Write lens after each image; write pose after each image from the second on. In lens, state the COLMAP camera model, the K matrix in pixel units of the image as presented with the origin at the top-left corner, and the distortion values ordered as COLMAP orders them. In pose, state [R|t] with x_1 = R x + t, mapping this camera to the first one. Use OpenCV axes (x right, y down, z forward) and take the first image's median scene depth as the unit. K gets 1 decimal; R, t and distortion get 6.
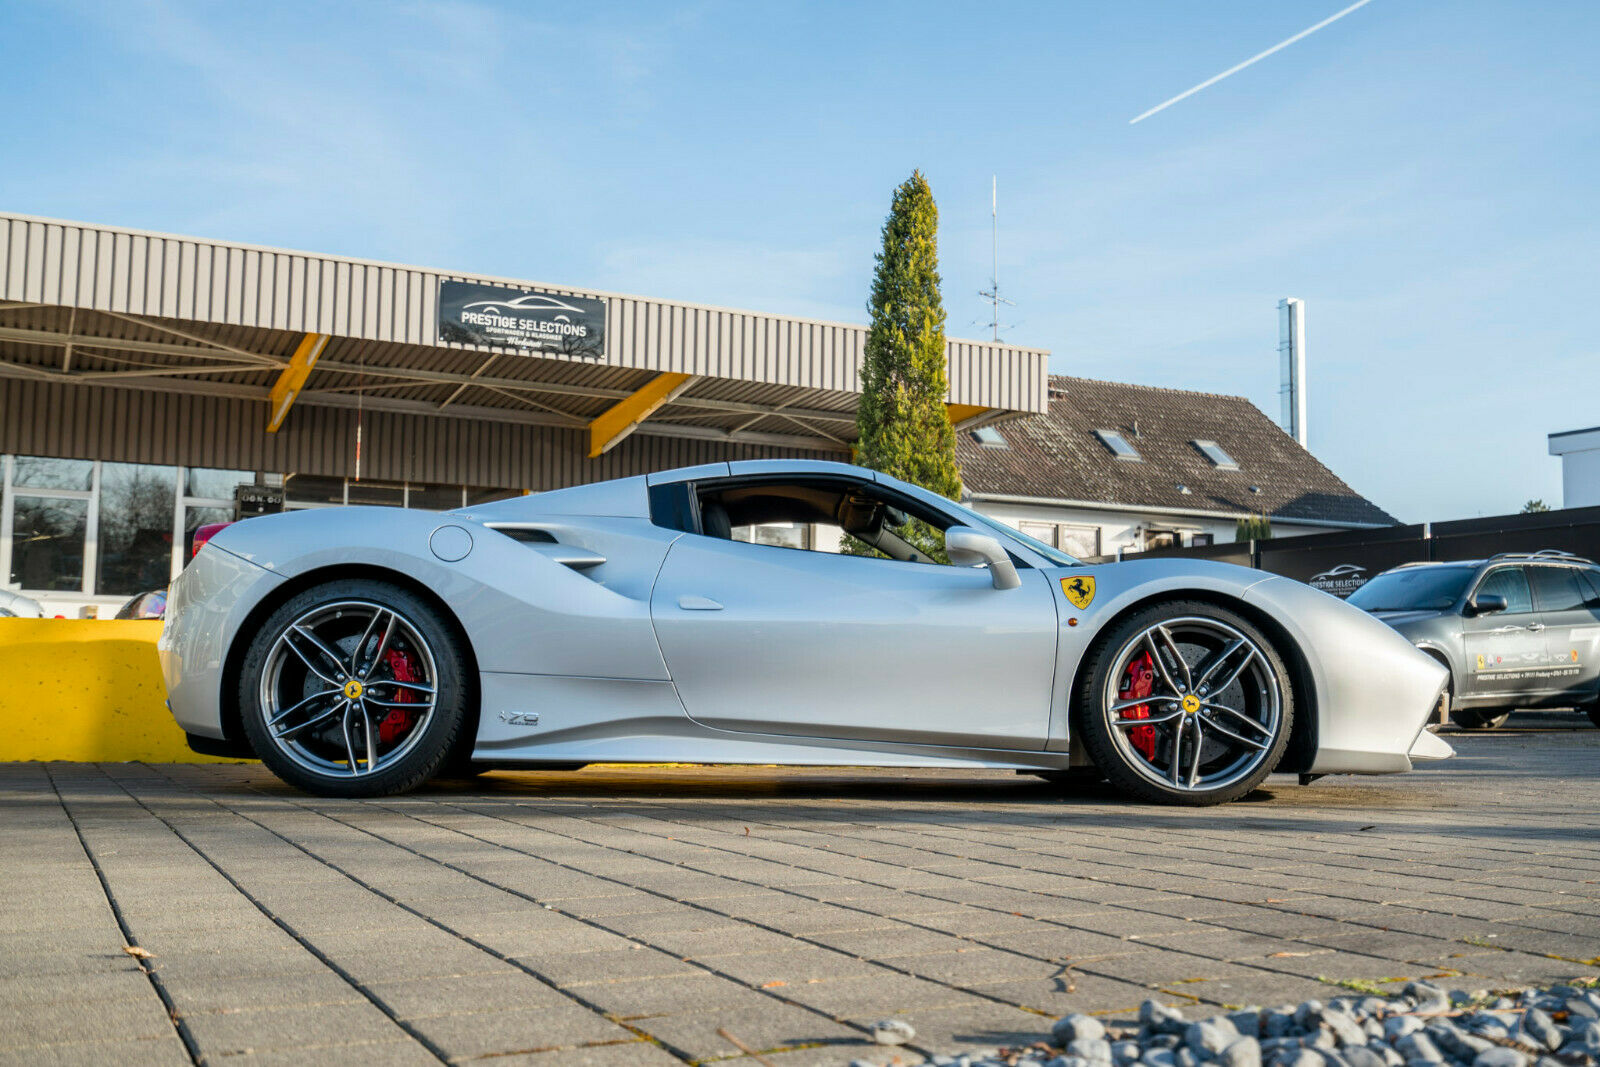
lens RADIAL K [[1556.2, 0, 794.4], [0, 1556.2, 538.4], [0, 0, 1]] dist [0.012231, 0.000396]
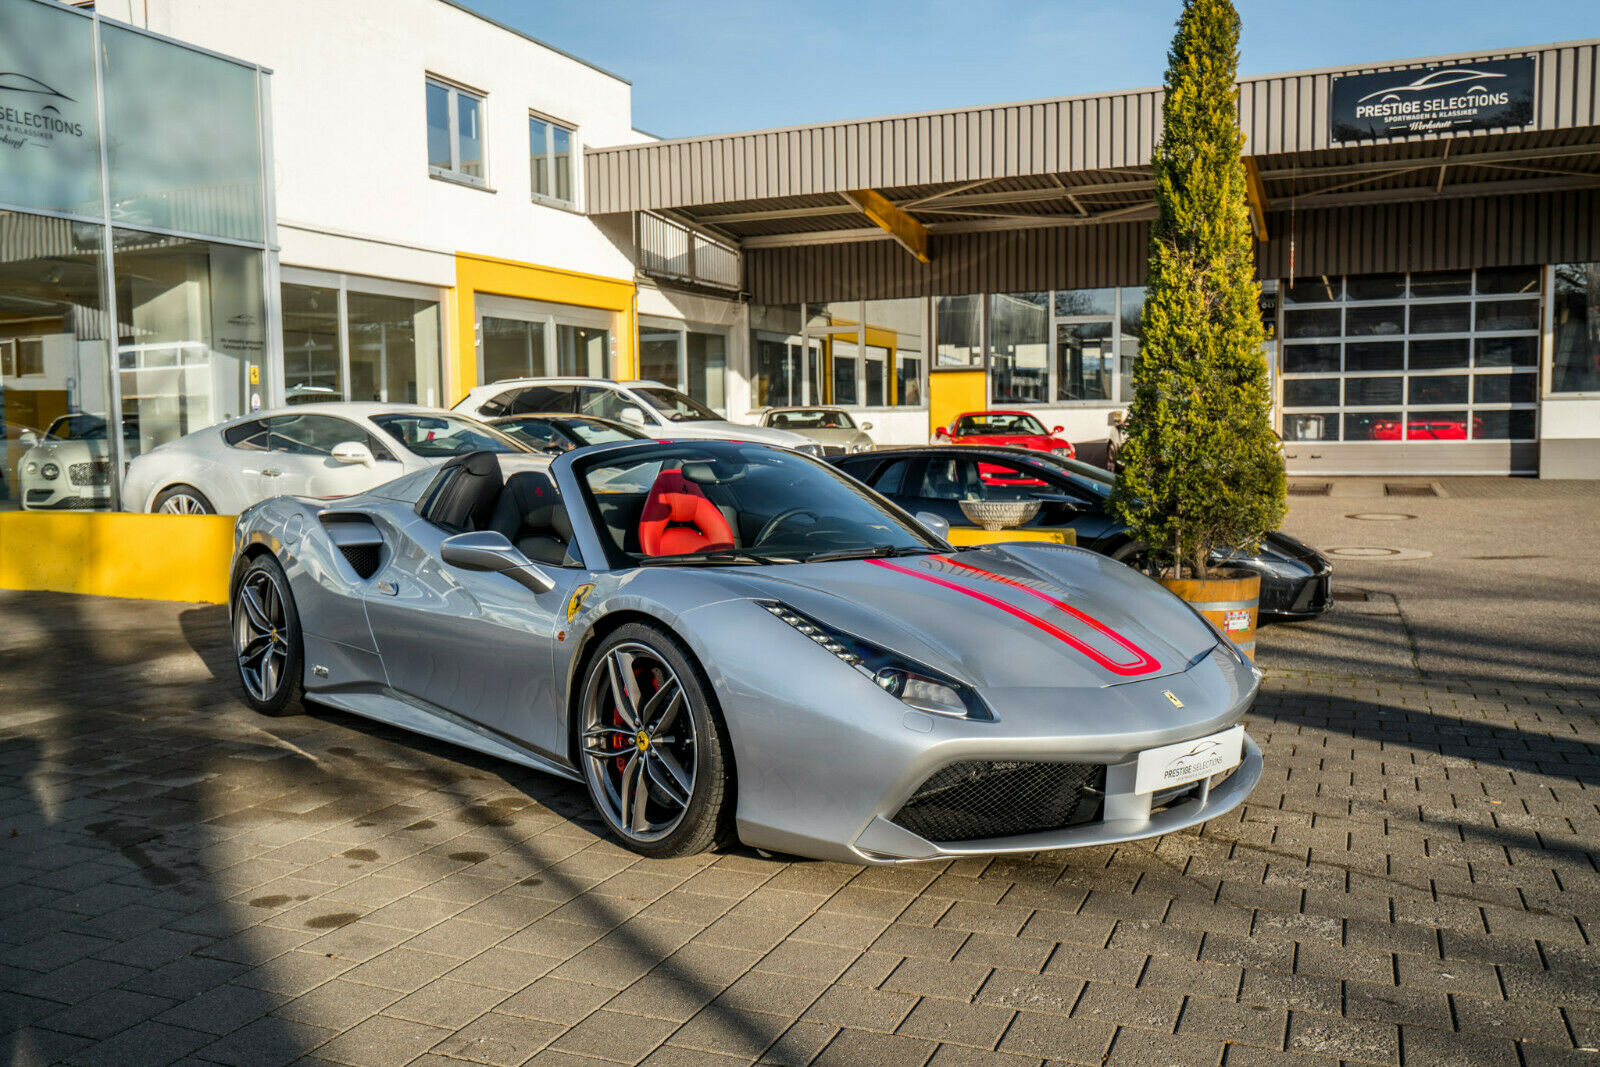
lens RADIAL K [[1374.4, 0, 800.0], [0, 1374.4, 533.5], [0, 0, 1]] dist [0.006608, 0.004731]
pose [[0.642798, 0.039892, -0.764997, 0.226998], [0.092187, 0.987357, 0.128949, -0.025308], [0.760469, -0.153411, 0.630993, 0.151572]]
